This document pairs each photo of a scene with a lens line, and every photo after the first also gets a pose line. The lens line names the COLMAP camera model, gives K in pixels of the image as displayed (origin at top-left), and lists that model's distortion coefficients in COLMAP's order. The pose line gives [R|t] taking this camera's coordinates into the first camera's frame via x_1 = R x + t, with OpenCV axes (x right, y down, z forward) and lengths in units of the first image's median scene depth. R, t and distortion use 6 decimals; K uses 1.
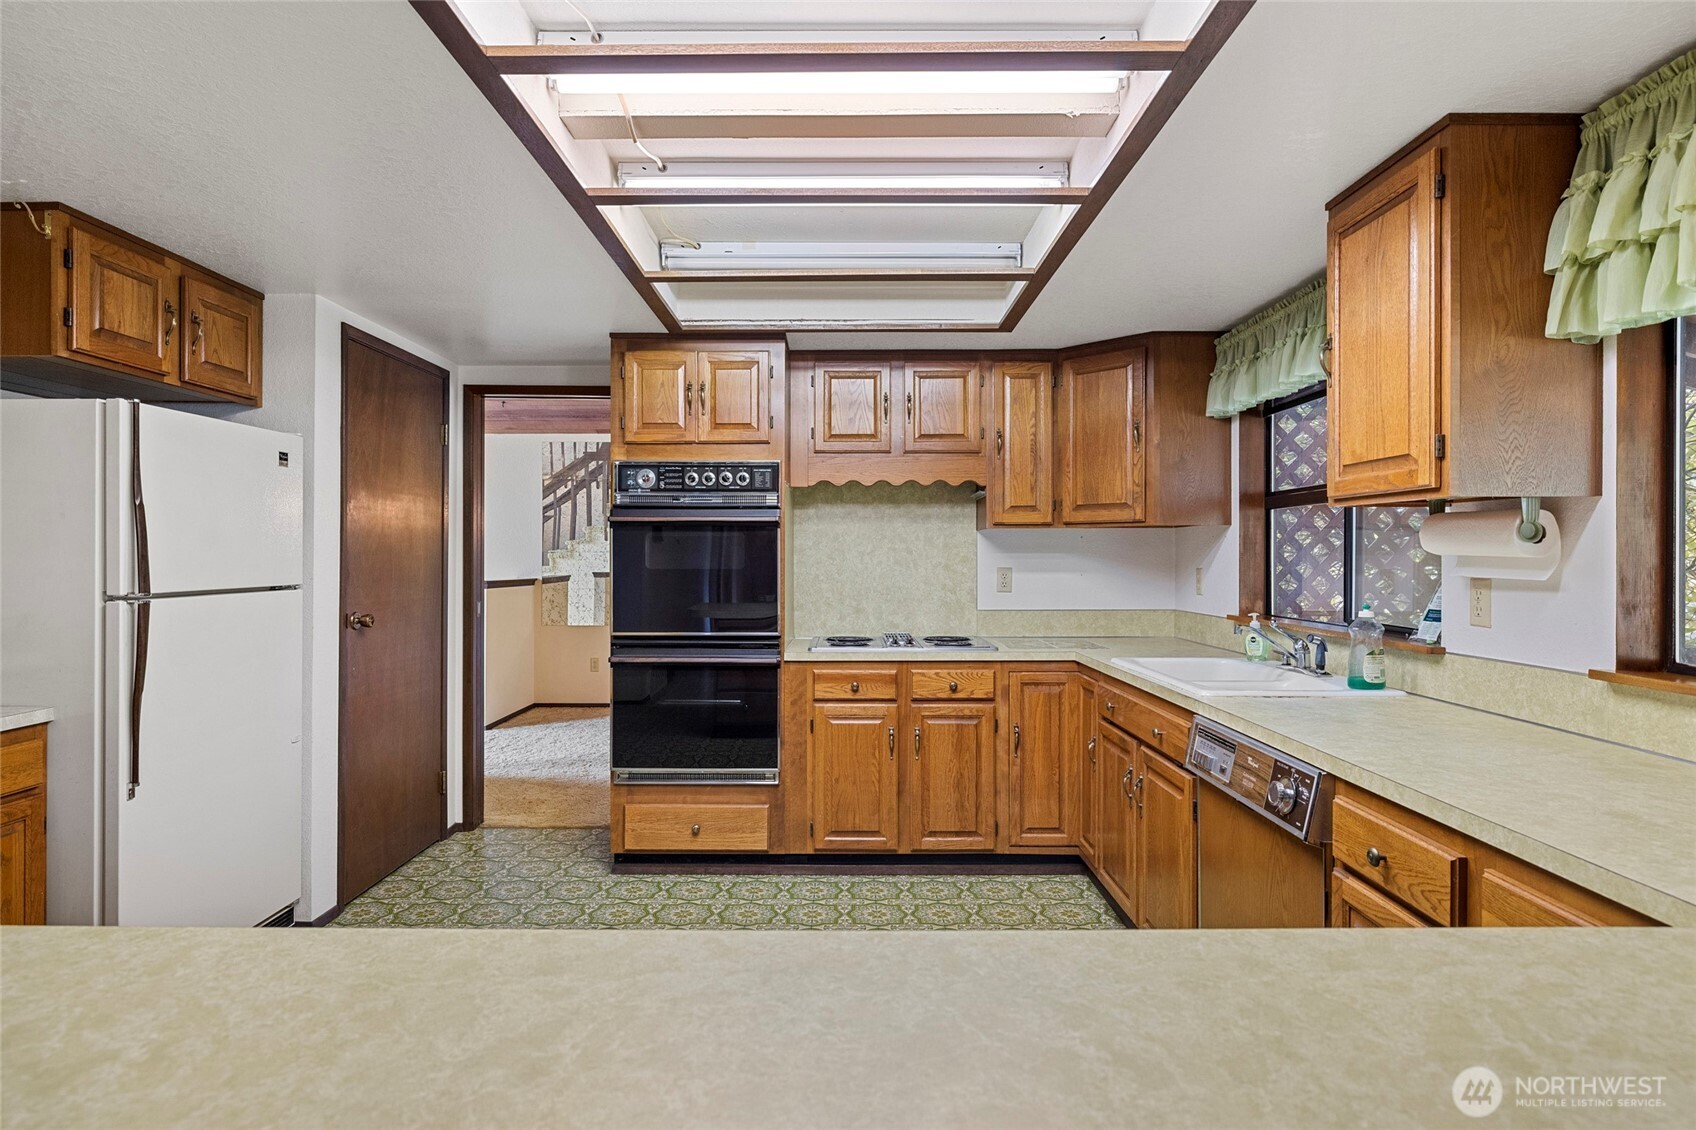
lens RADIAL K [[906.4, 0, 838.3], [0, 906.4, 555.7], [0, 0, 1]] dist [0.001481, 0.000484]
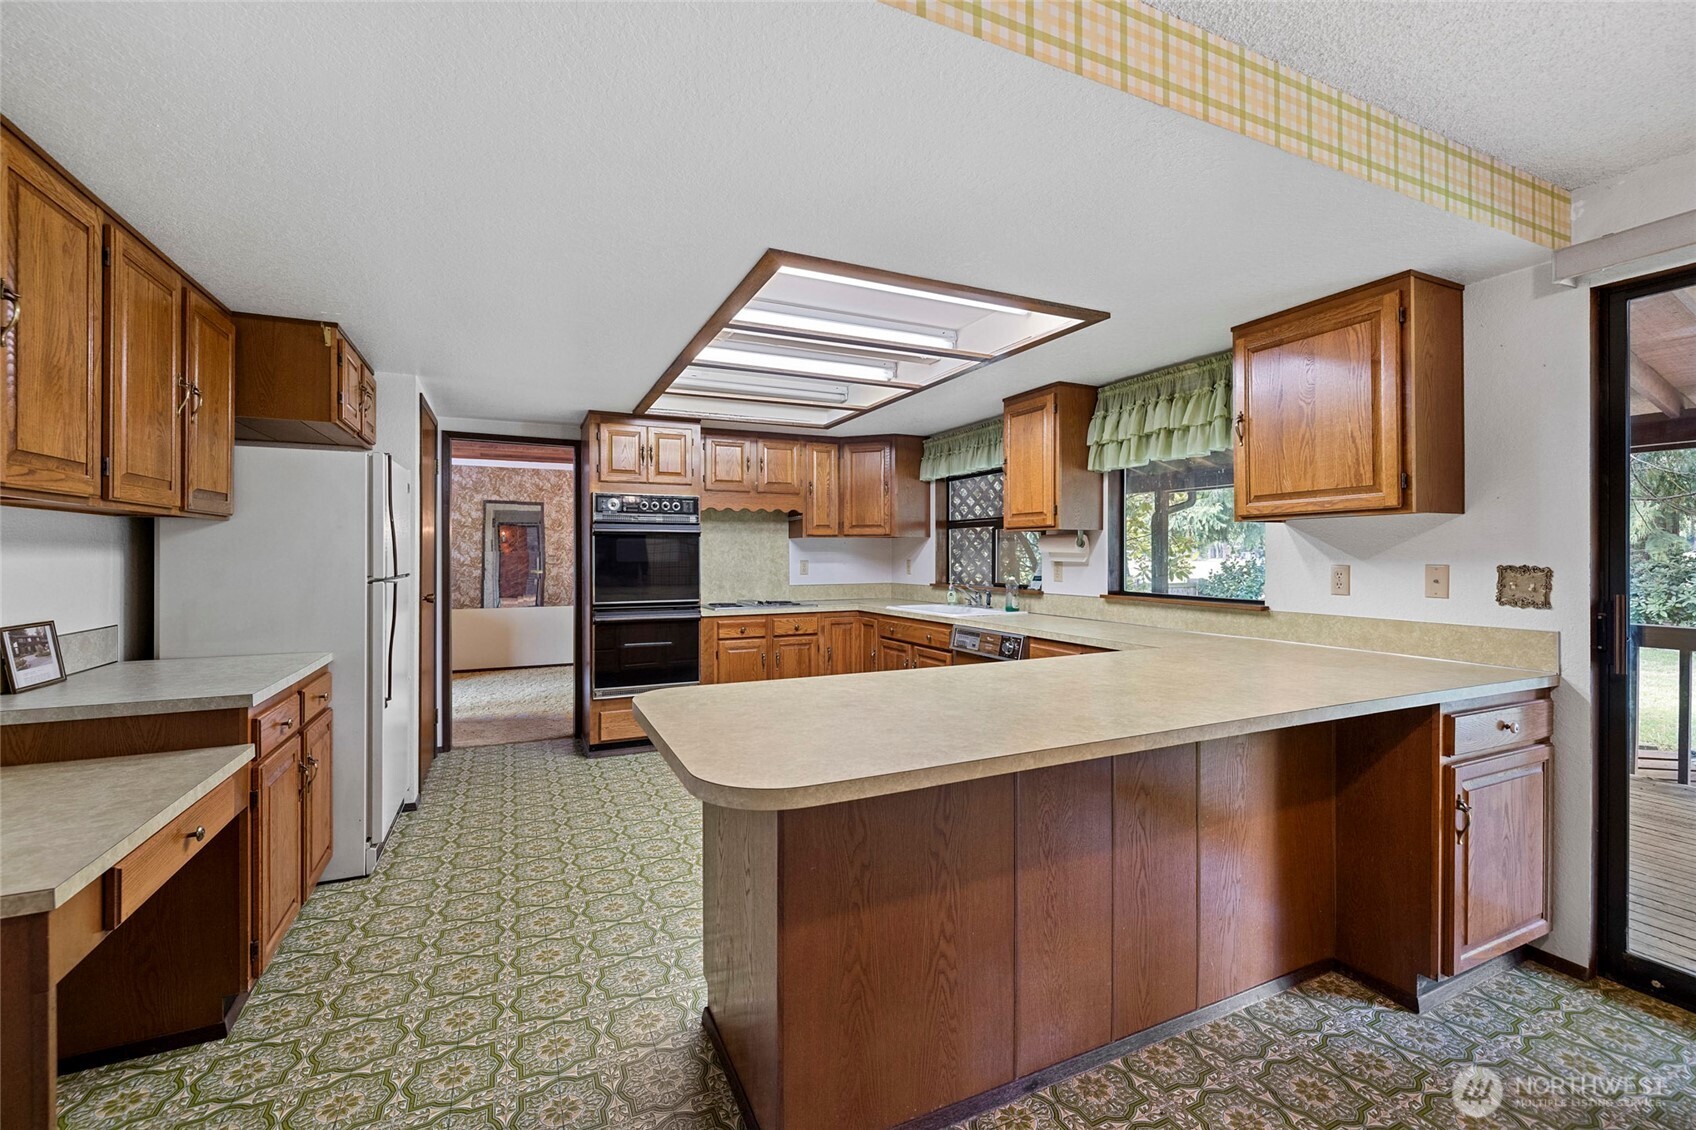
lens RADIAL K [[718.6, 0, 843.3], [0, 718.6, 558.7], [0, 0, 1]] dist [-0.000474, 0.000339]
pose [[0.904008, -0.003899, 0.427498, -0.387937], [0.001562, 0.999982, 0.005816, 0.002608], [-0.427513, -0.004590, 0.903998, -0.301414]]
